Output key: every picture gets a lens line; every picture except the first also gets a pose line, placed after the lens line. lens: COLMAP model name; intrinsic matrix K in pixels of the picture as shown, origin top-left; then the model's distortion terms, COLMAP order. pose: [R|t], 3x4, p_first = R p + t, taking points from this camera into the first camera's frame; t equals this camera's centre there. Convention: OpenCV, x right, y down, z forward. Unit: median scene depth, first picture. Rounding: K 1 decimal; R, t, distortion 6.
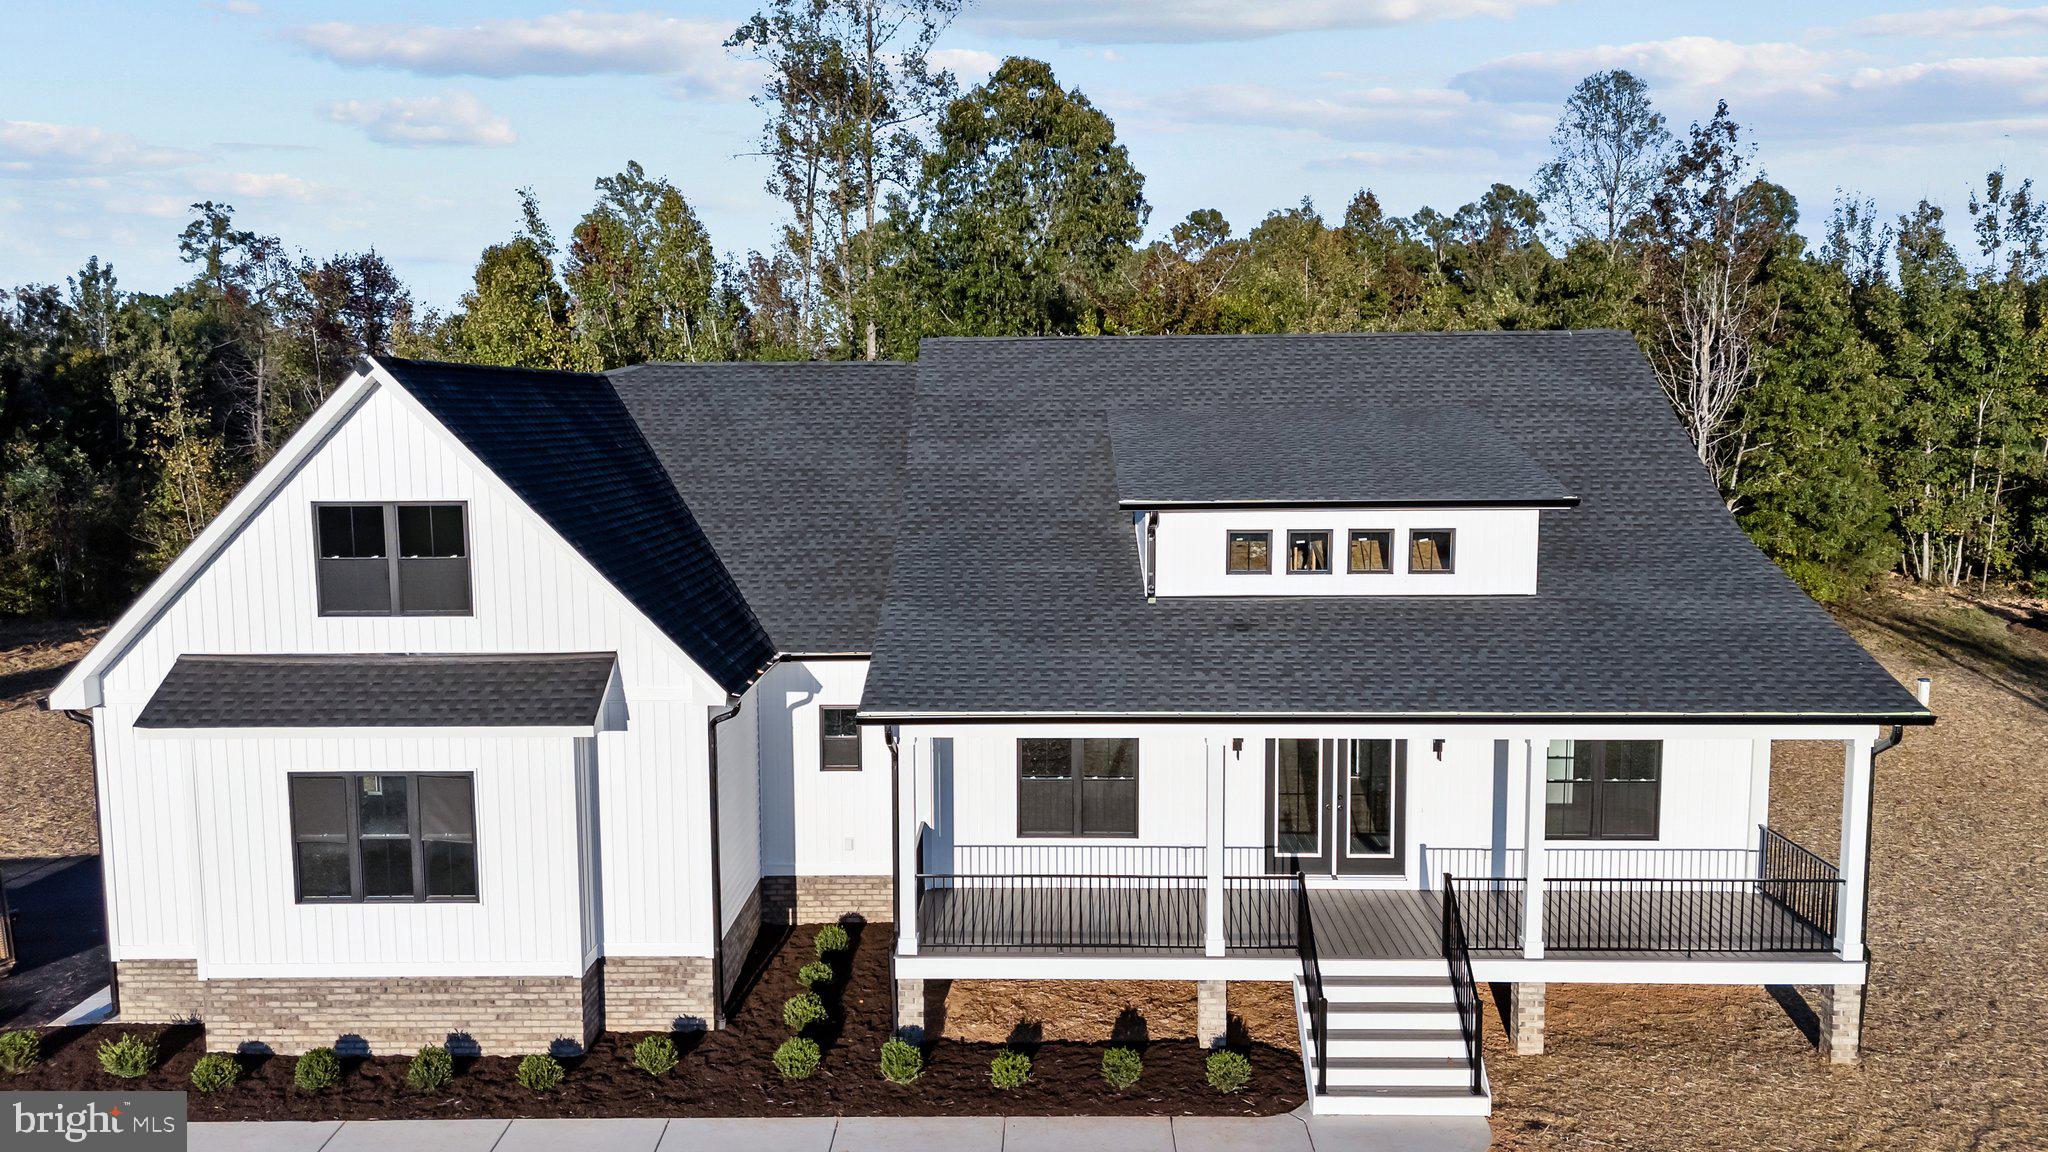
lens RADIAL K [[1511.6, 0, 1022.3], [0, 1511.6, 524.4], [0, 0, 1]] dist [0.019755, -0.001797]
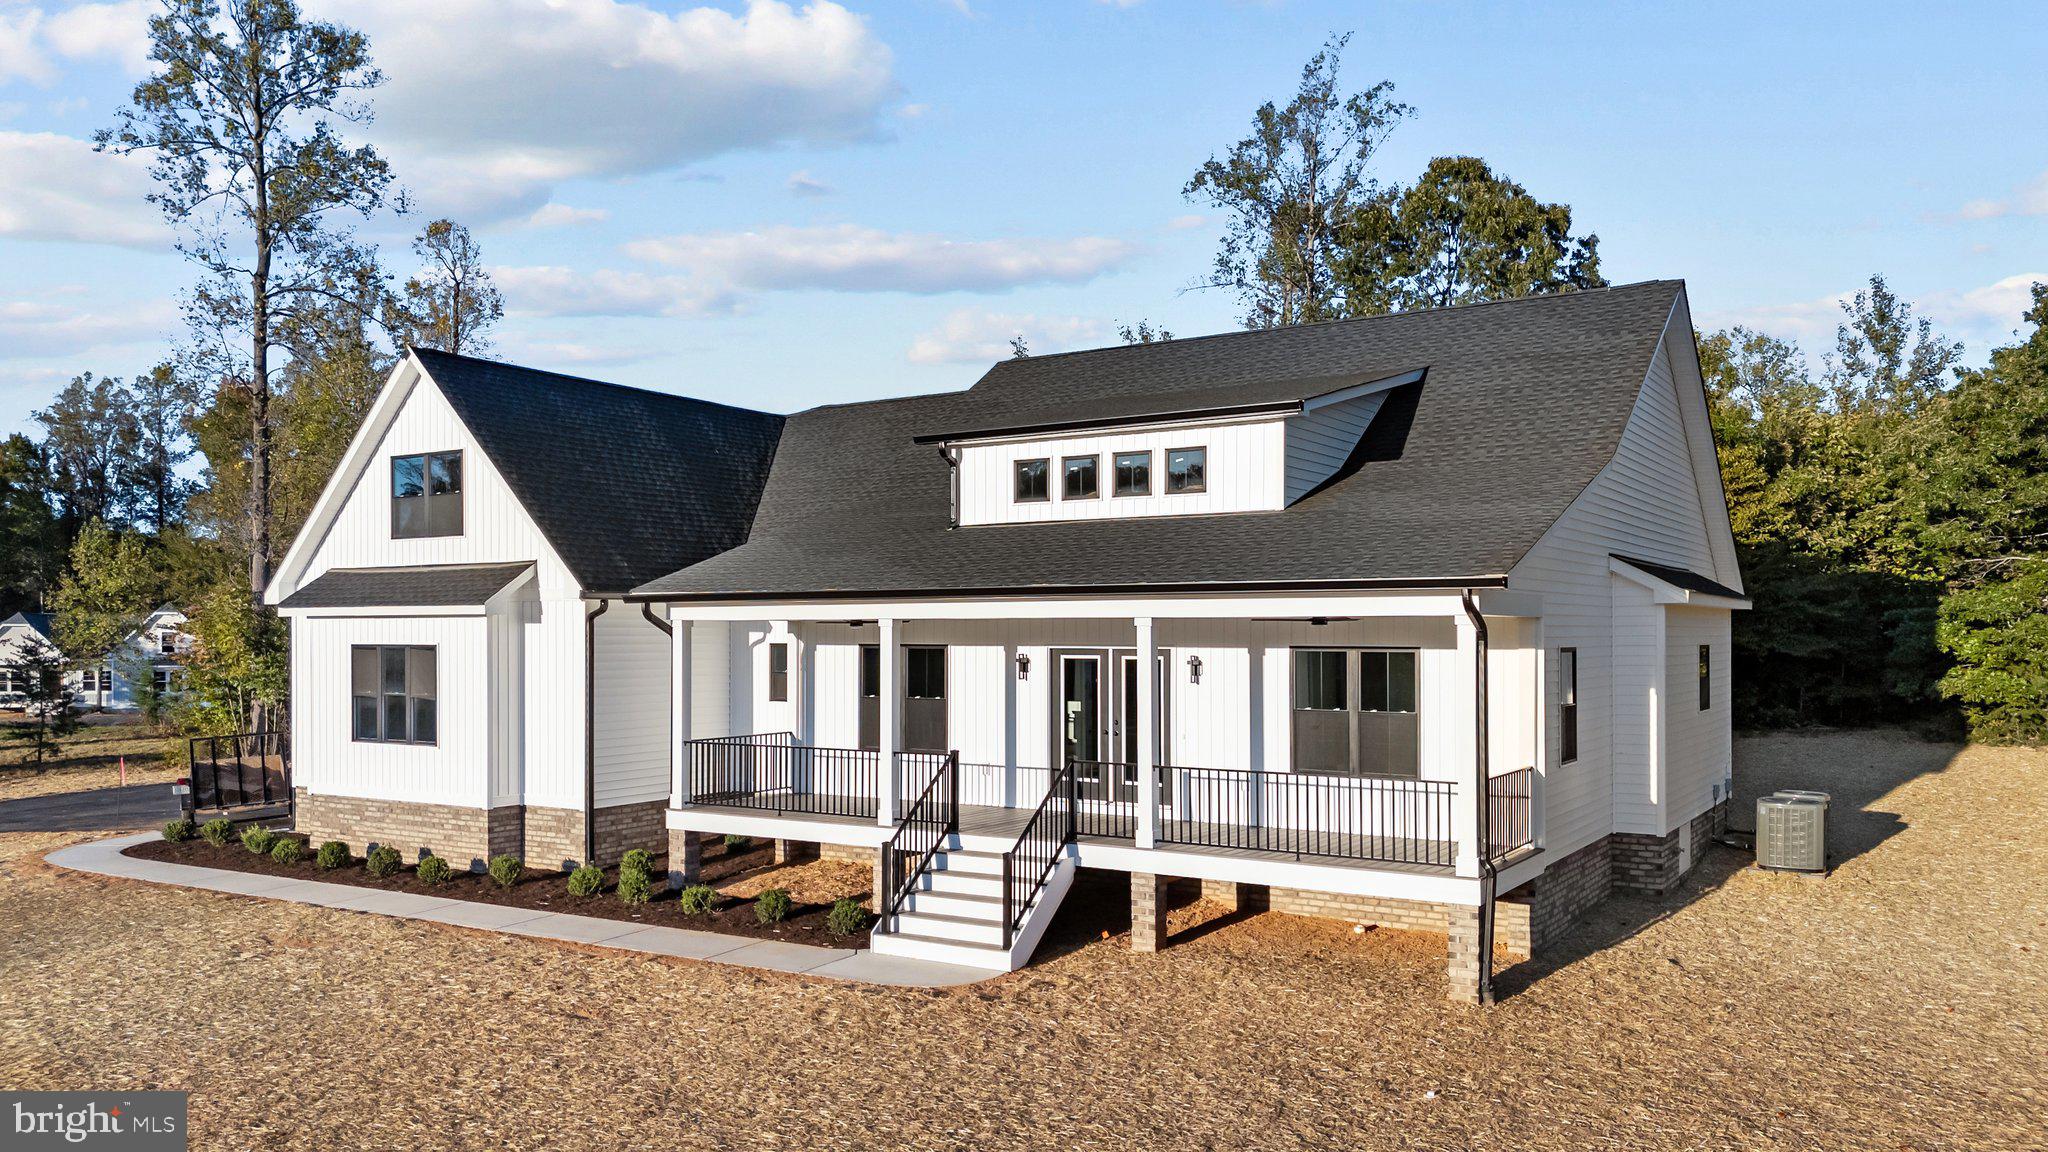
lens RADIAL K [[1532.2, 0, 1024.0], [0, 1532.2, 576.0], [0, 0, 1]] dist [0.071049, -0.076207]
pose [[0.853045, -0.014508, -0.521636, 0.750548], [-0.046937, 0.993429, -0.104387, 0.209450], [0.519722, 0.113531, 0.846758, 0.103713]]
